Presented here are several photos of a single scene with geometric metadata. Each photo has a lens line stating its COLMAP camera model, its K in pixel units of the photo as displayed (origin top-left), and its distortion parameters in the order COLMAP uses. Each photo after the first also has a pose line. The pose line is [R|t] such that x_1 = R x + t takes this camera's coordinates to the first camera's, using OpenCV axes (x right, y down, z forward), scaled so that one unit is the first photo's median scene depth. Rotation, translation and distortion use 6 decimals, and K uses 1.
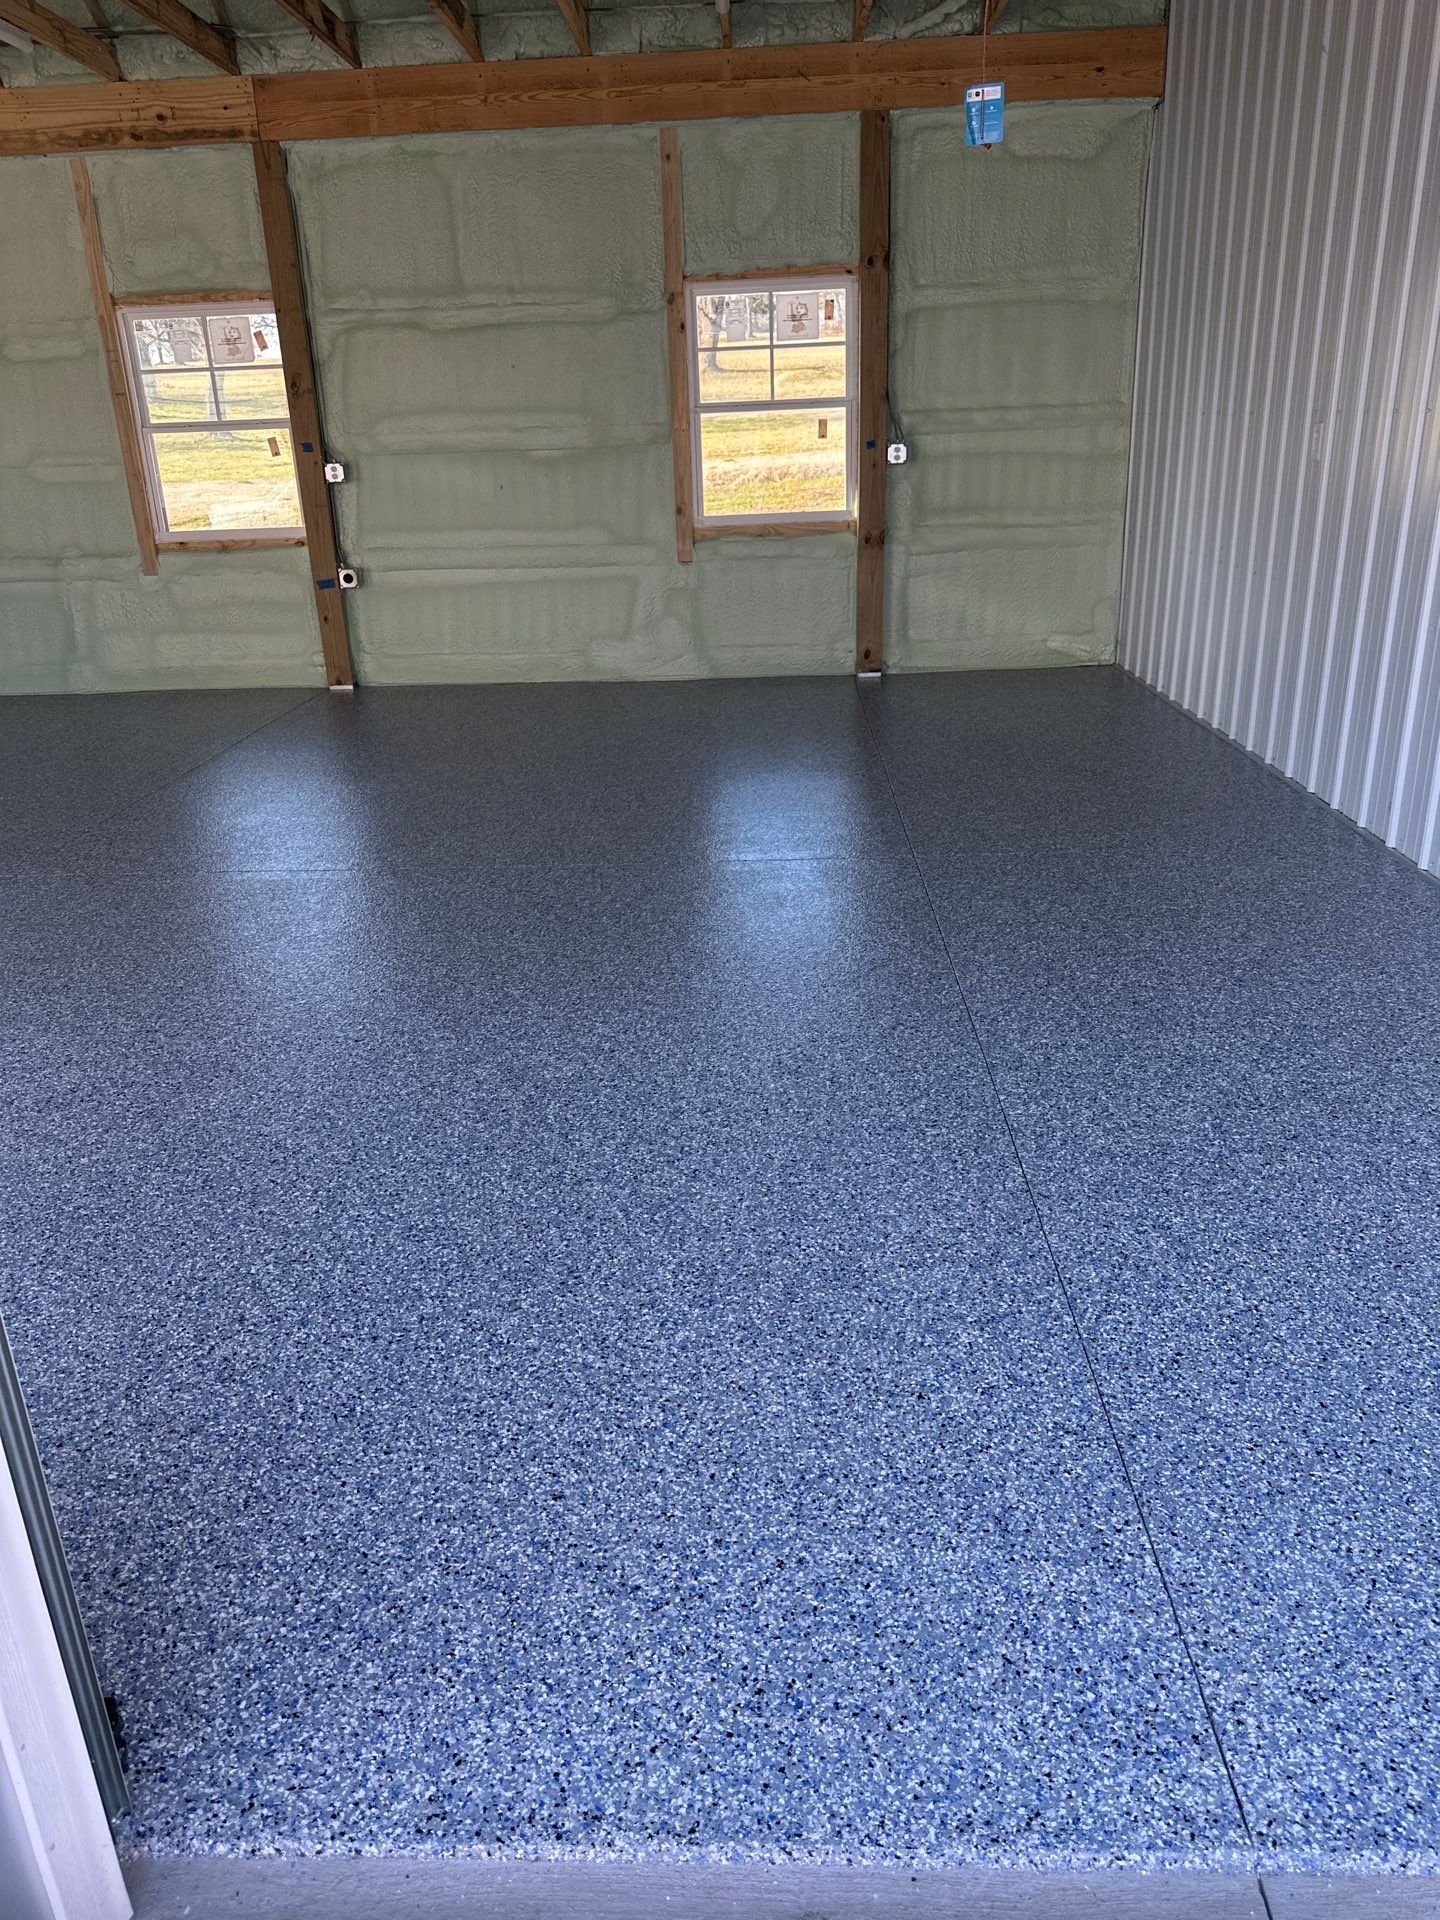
lens RADIAL K [[1361.3, 0, 706.9], [0, 1361.3, 953.0], [0, 0, 1]] dist [0.031223, -0.034121]
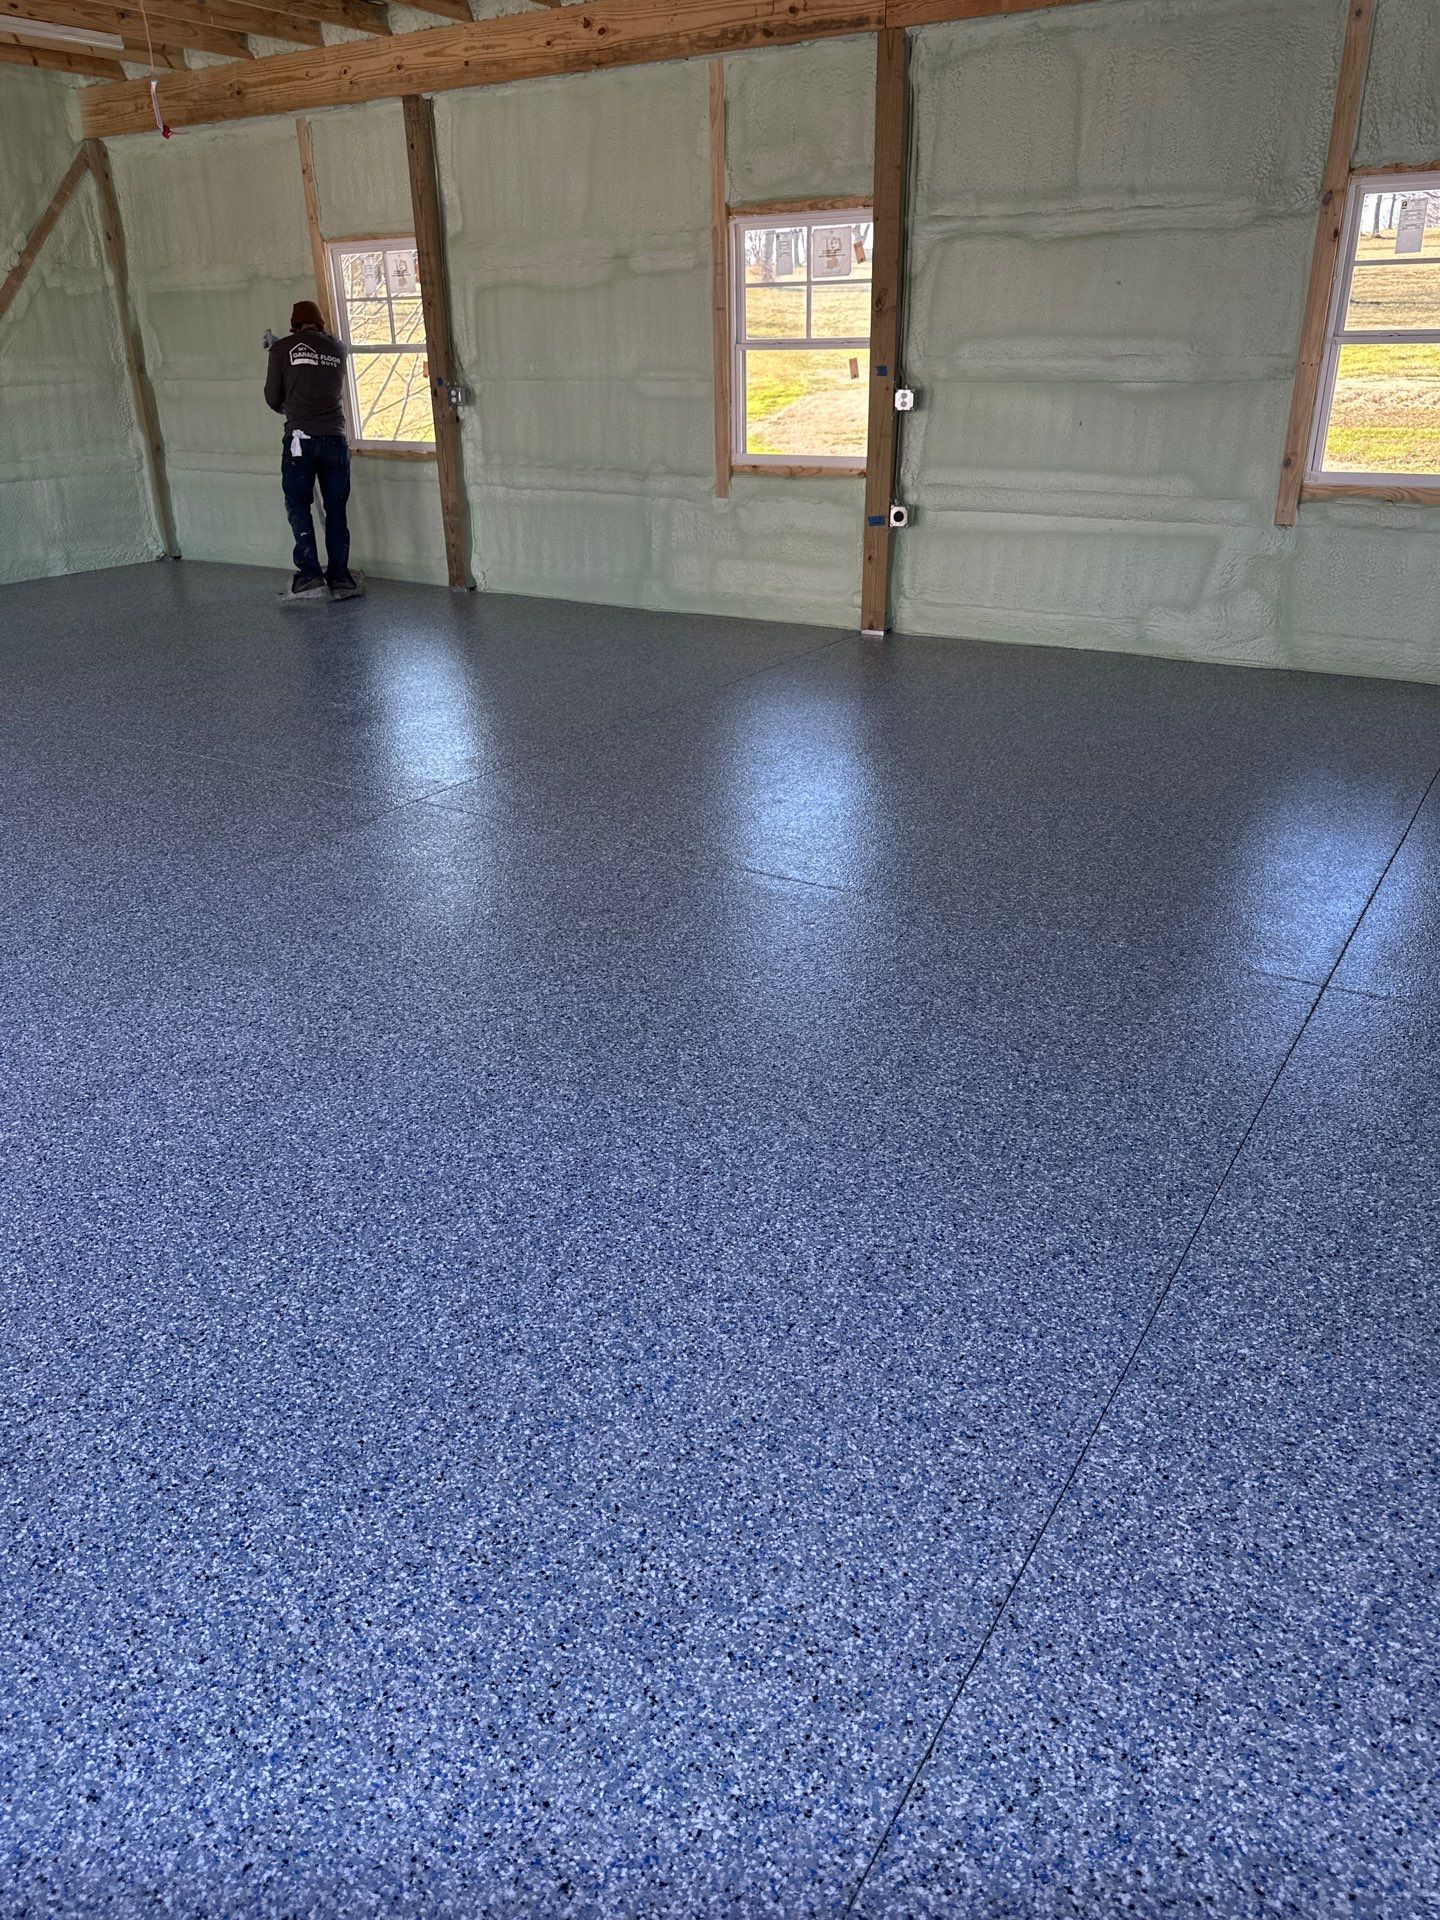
lens RADIAL K [[1361.3, 0, 736.2], [0, 1361.3, 964.2], [0, 0, 1]] dist [0.031223, -0.034121]
pose [[0.871053, 0.226309, -0.435947, 0.121872], [-0.194687, 0.973913, 0.116578, -0.066786], [0.450957, -0.016672, 0.892390, 0.120014]]
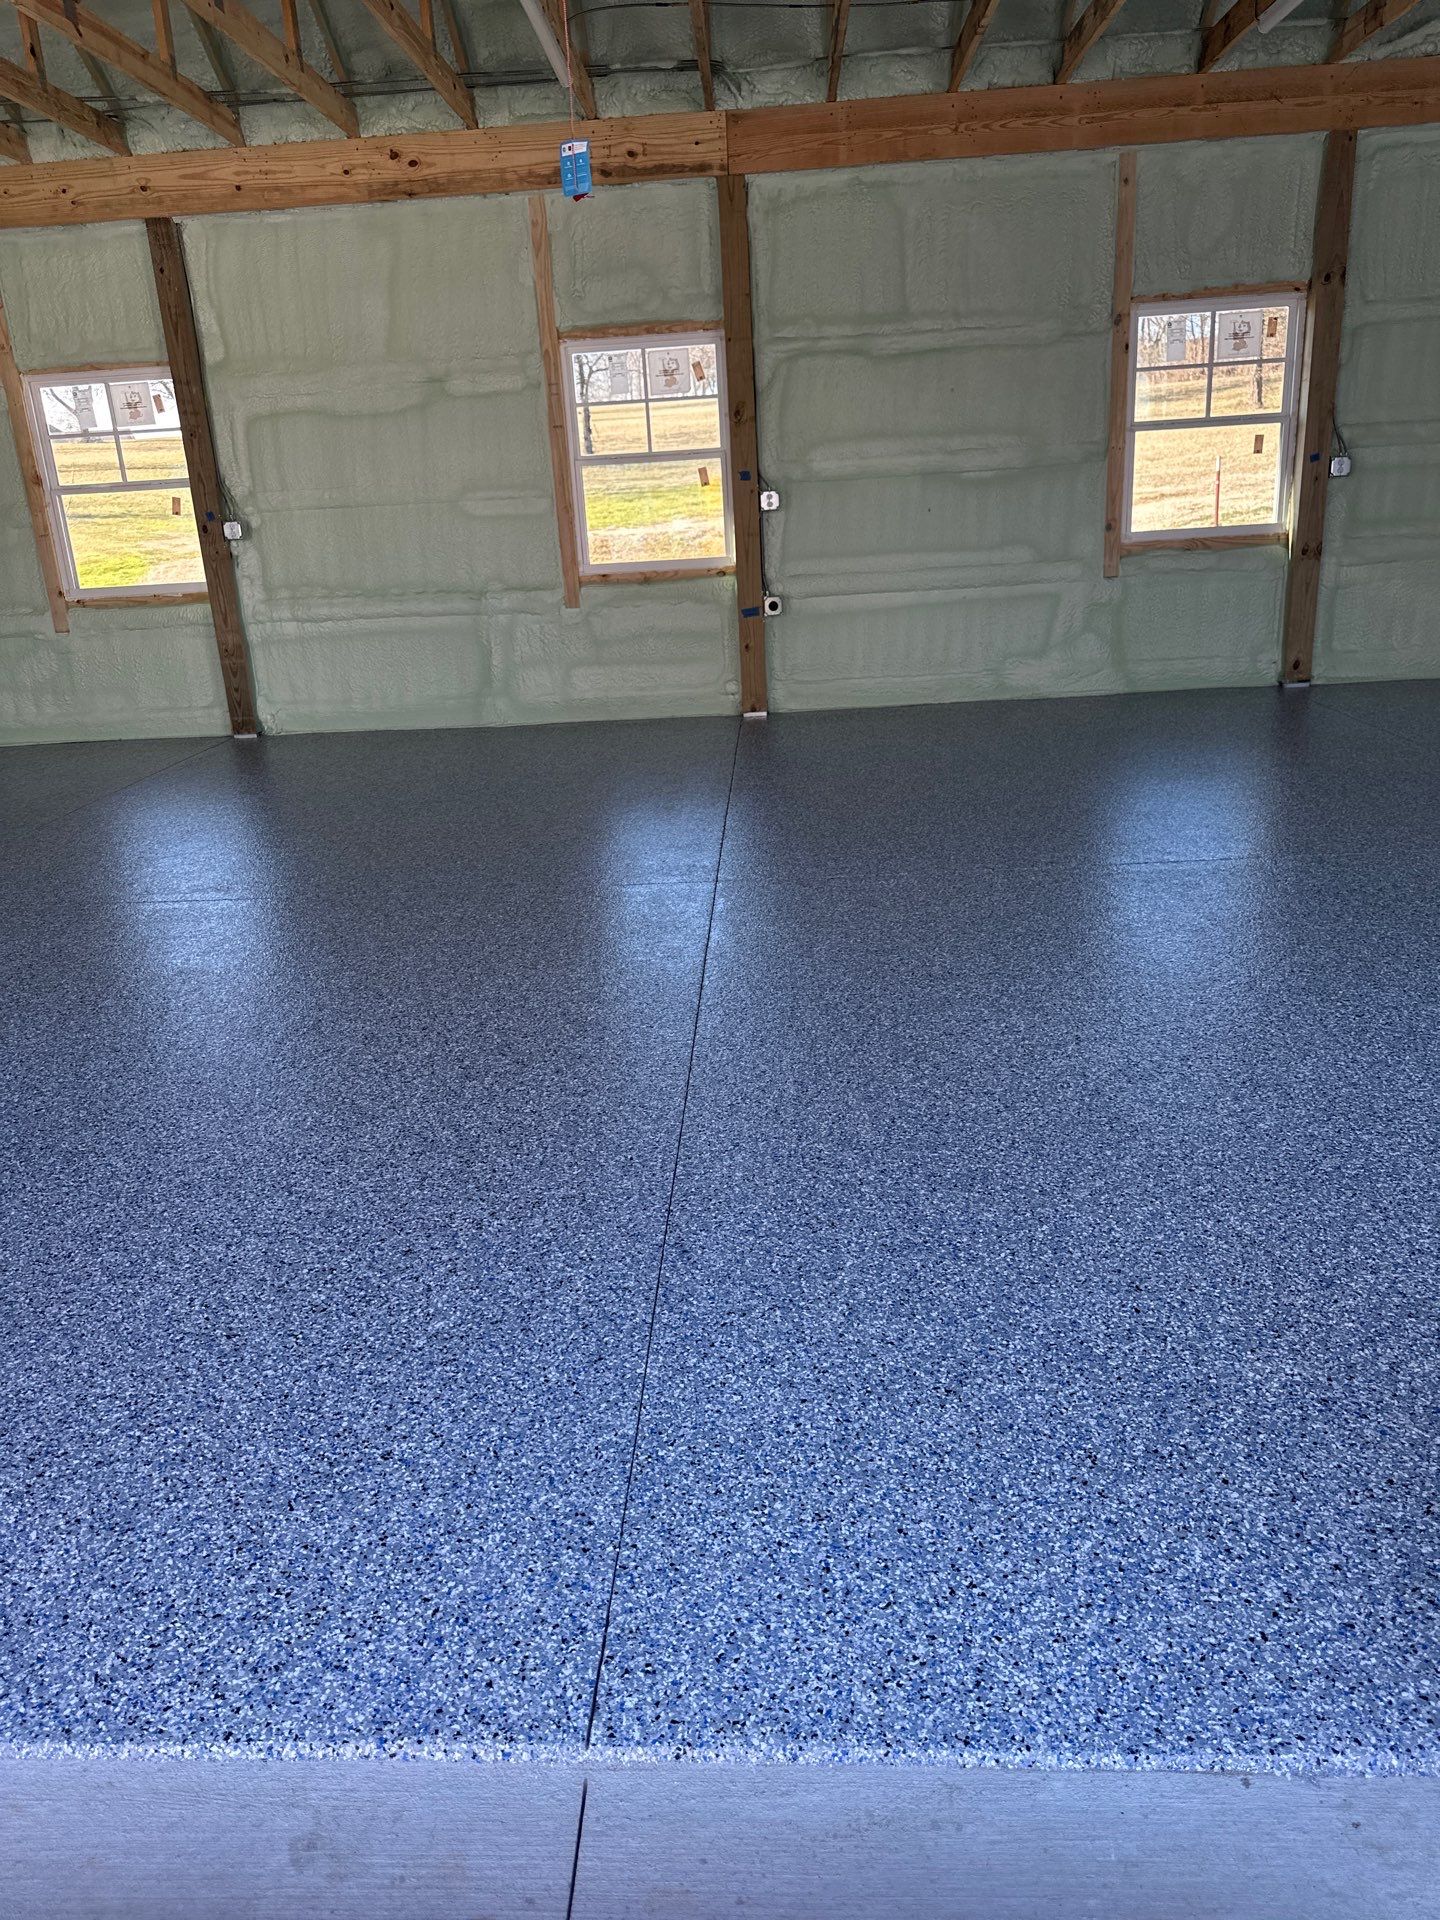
lens RADIAL K [[1361.3, 0, 710.2], [0, 1361.3, 953.0], [0, 0, 1]] dist [0.031223, -0.034121]
pose [[0.999808, -0.017657, -0.008459, -0.322288], [0.017409, 0.999442, -0.028518, 0.011815], [0.008958, 0.028365, 0.999557, 0.001742]]
